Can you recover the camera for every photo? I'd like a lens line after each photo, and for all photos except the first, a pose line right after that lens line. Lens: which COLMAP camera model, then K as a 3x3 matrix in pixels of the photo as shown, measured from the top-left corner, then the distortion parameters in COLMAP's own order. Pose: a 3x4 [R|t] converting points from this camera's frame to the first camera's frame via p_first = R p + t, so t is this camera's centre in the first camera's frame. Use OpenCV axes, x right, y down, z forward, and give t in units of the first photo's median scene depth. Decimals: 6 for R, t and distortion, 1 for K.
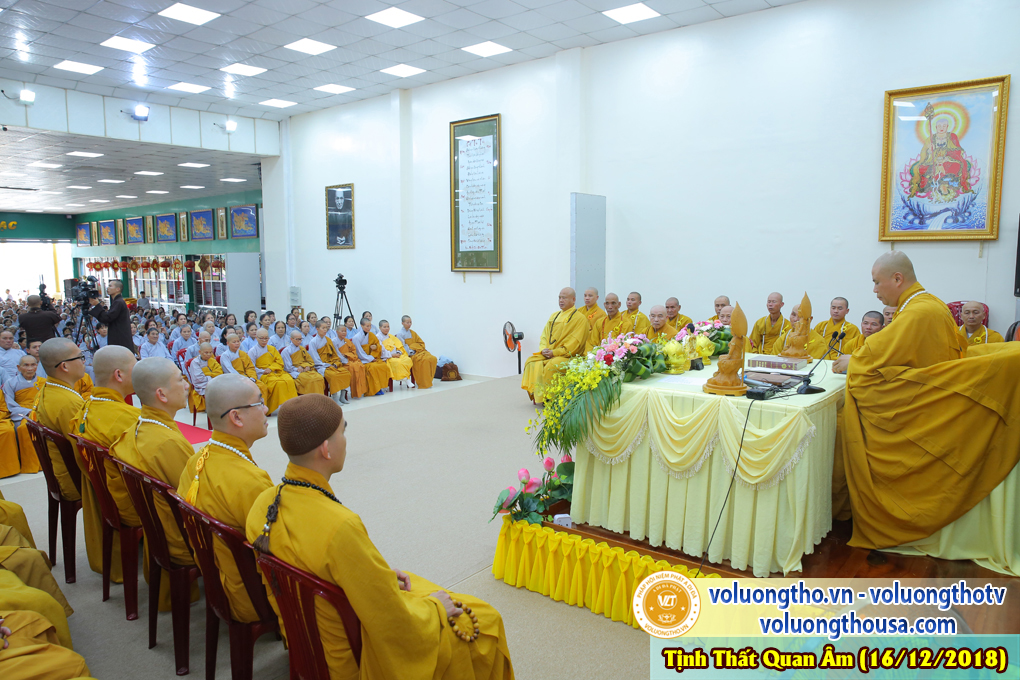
lens RADIAL K [[670.9, 0, 507.2], [0, 670.9, 345.2], [0, 0, 1]] dist [-0.082489, 0.039154]
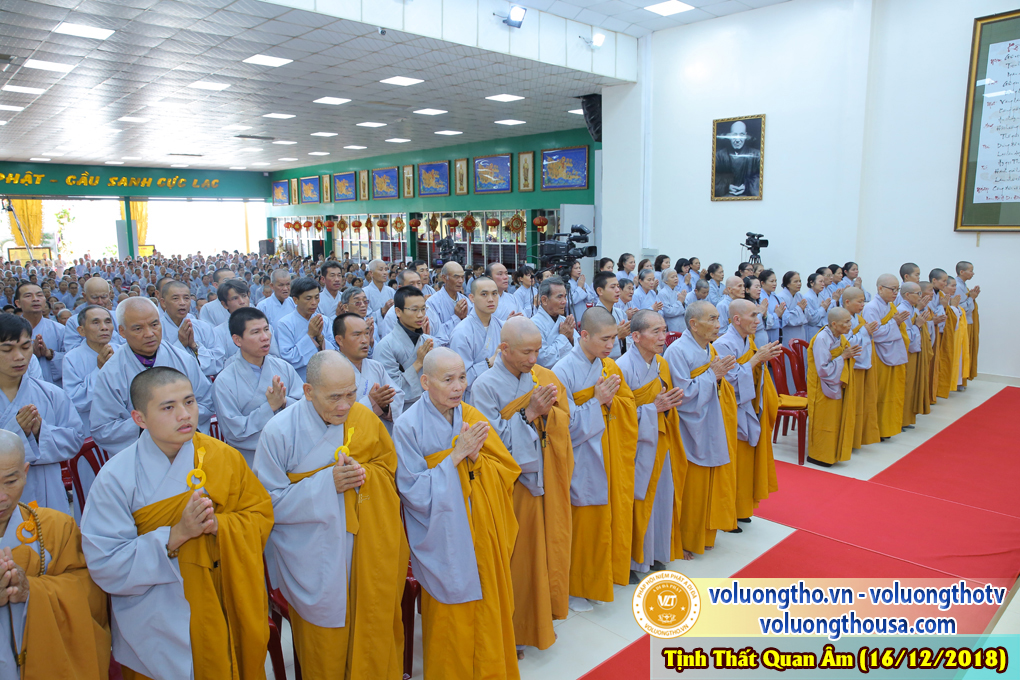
lens RADIAL K [[670.9, 0, 516.1], [0, 670.9, 343.0], [0, 0, 1]] dist [-0.082489, 0.039154]
pose [[0.988171, 0.023643, -0.151526, -0.357418], [-0.015675, 0.998441, 0.053565, -0.016195], [0.152556, -0.050556, 0.987001, 0.186415]]
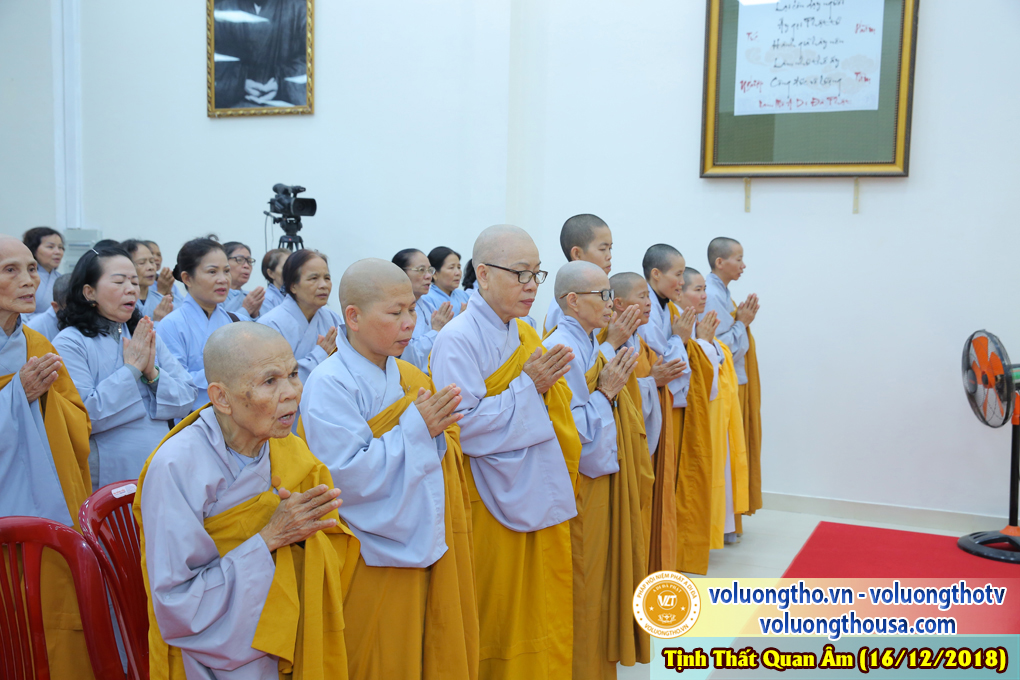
lens RADIAL K [[1042.9, 0, 513.9], [0, 1042.9, 334.0], [0, 0, 1]] dist [0.010121, 0.000000]
pose [[0.969545, 0.003203, 0.244891, -0.238726], [0.006000, 0.999304, -0.036826, -0.013310], [-0.244839, 0.037174, 0.968851, 0.433435]]
